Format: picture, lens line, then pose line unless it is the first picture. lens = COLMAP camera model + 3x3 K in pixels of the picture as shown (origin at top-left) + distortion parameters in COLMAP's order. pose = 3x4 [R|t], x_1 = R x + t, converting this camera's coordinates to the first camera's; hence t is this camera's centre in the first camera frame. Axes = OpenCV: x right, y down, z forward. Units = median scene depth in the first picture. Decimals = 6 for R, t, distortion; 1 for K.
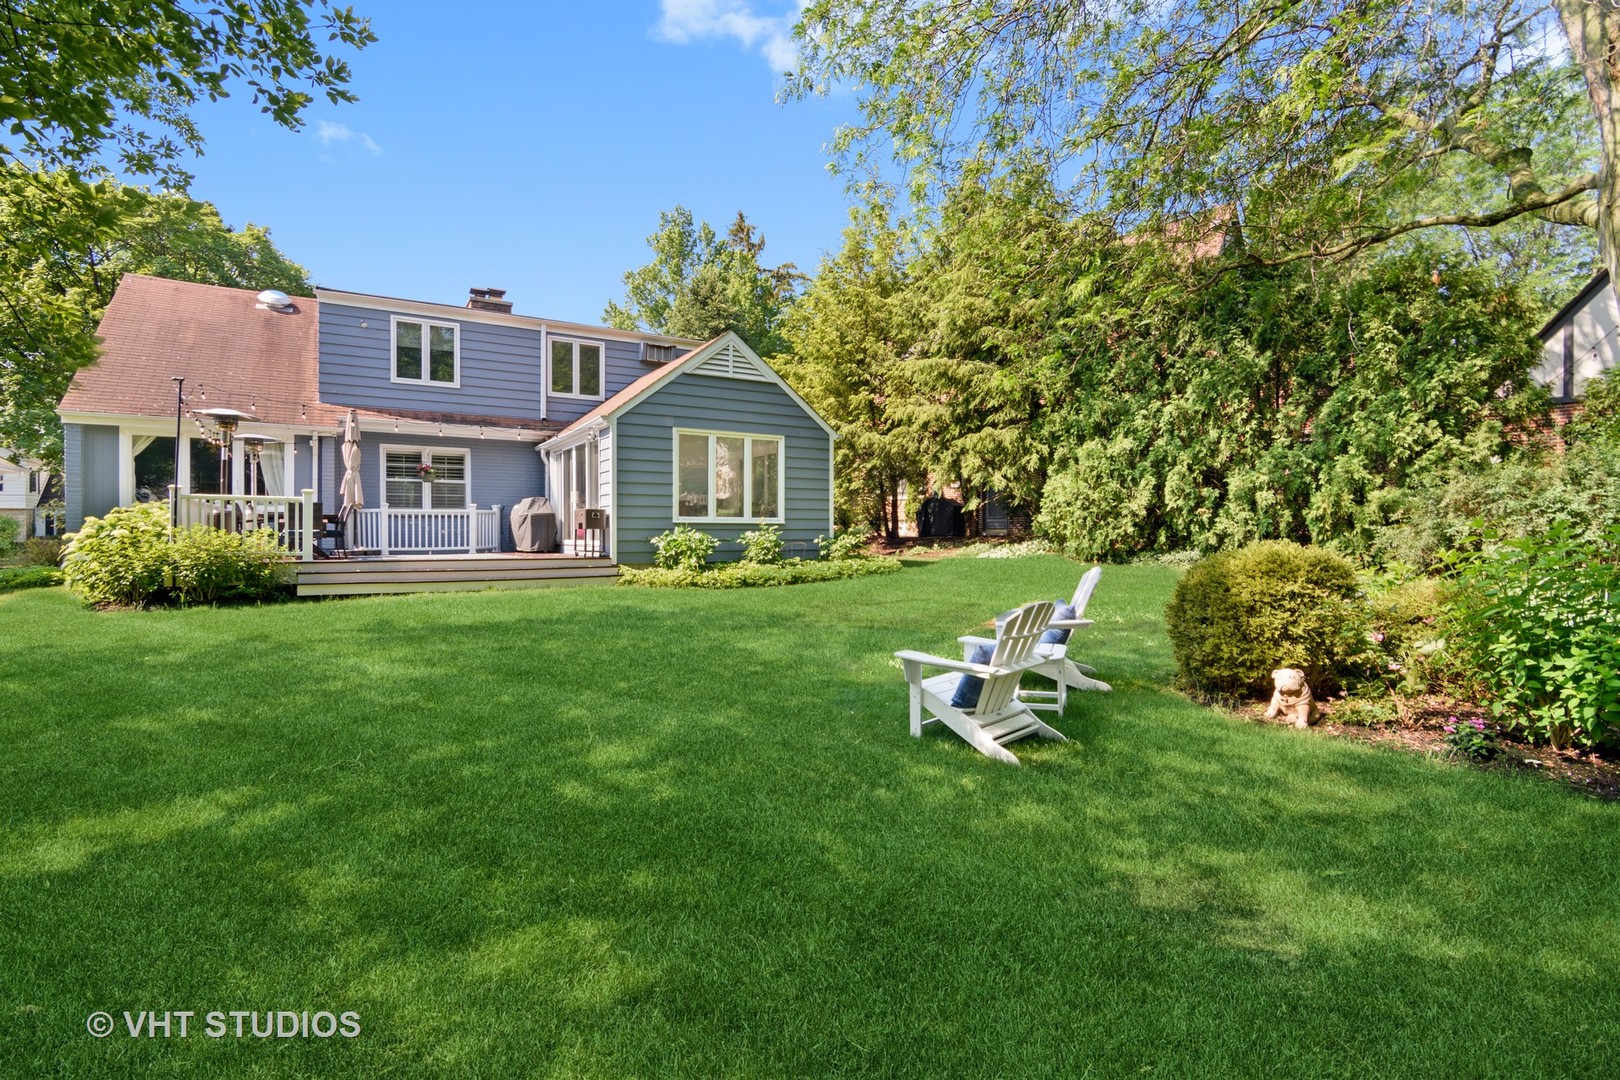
lens RADIAL K [[784.4, 0, 810.3], [0, 784.4, 542.3], [0, 0, 1]] dist [-0.003786, 0.001777]
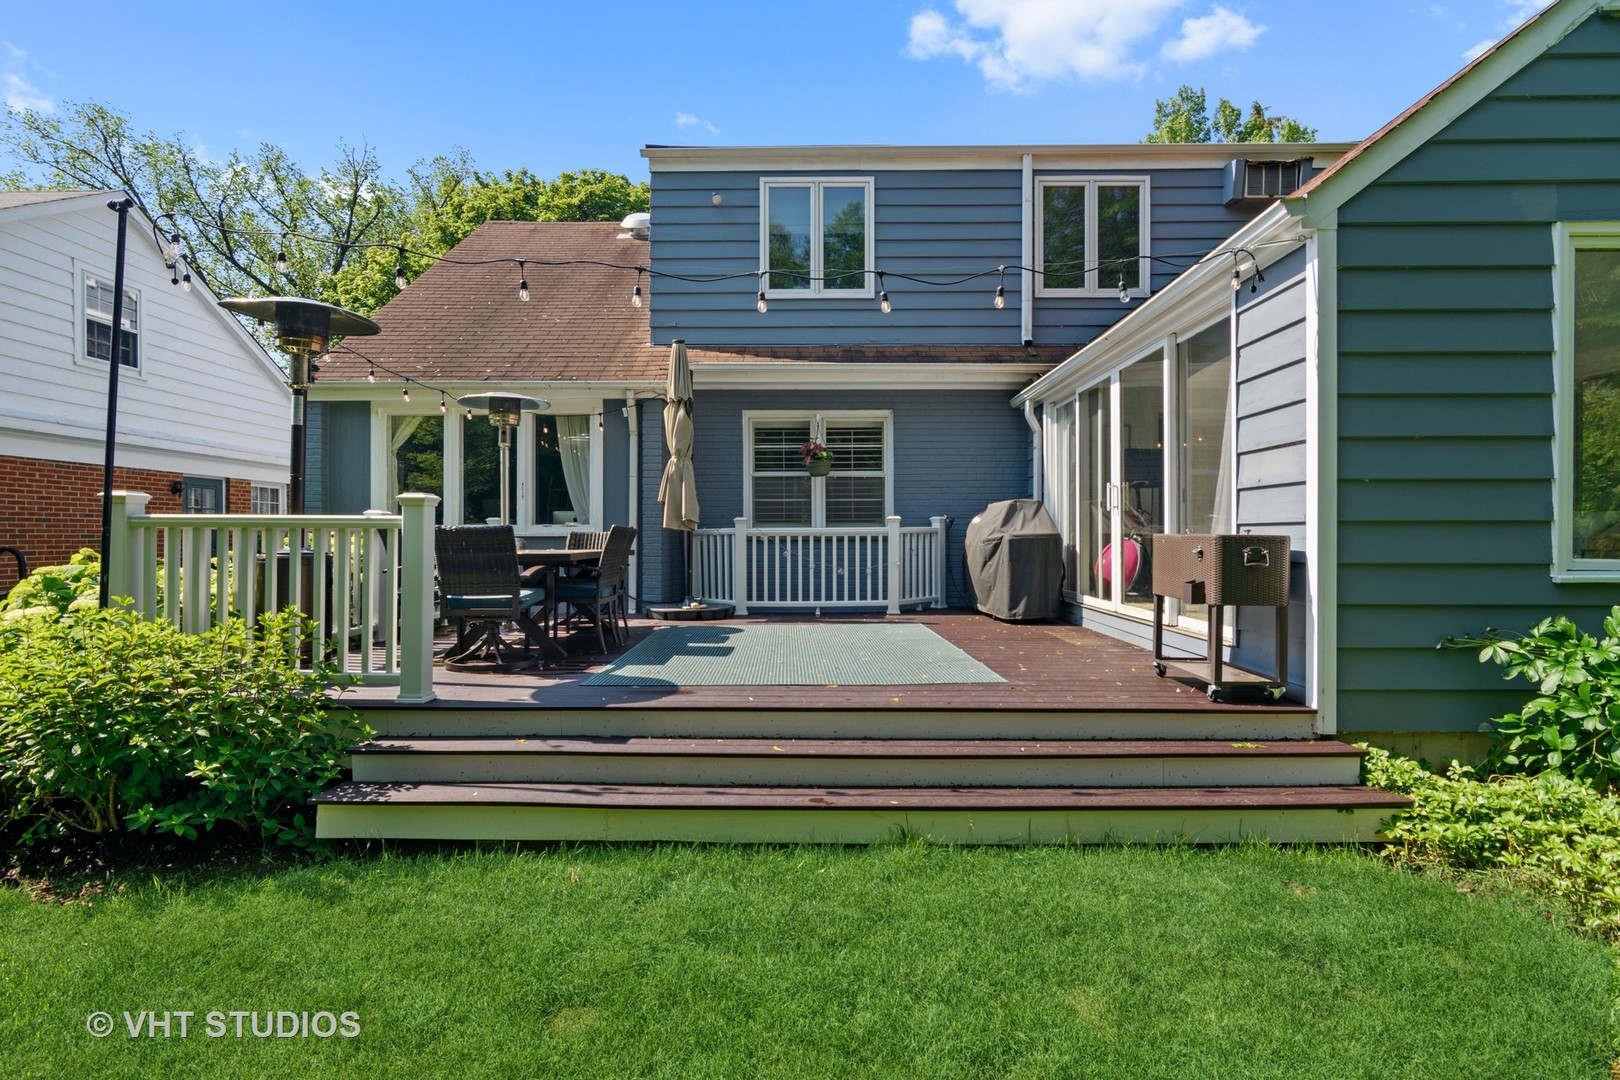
lens RADIAL K [[784.4, 0, 812.8], [0, 784.4, 533.7], [0, 0, 1]] dist [-0.003786, 0.001777]
pose [[0.853608, -0.002233, -0.520910, -0.212424], [-0.003738, 0.999939, -0.010413, -0.031916], [0.520902, 0.010836, 0.853548, 0.542774]]
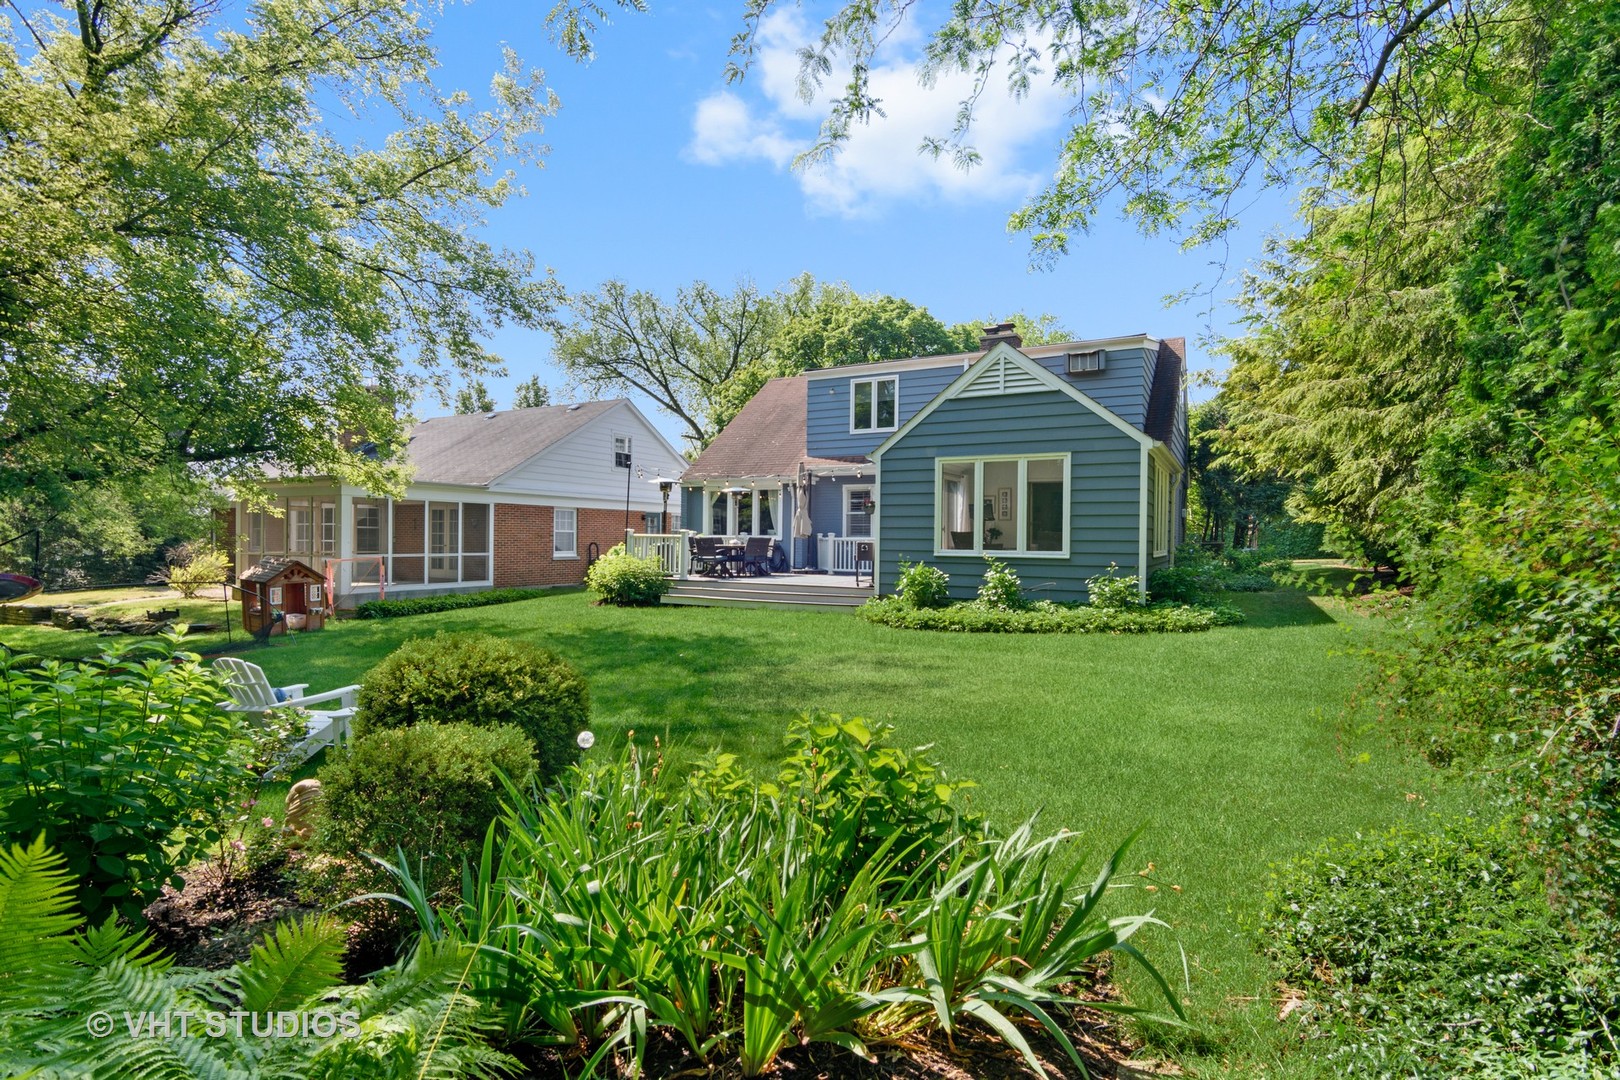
lens RADIAL K [[784.4, 0, 807.0], [0, 784.4, 543.8], [0, 0, 1]] dist [-0.003786, 0.001777]
pose [[0.510067, 0.010670, -0.860069, 0.488977], [-0.017624, 0.999843, 0.001952, -0.033036], [0.859954, 0.014162, 0.510175, 0.312513]]
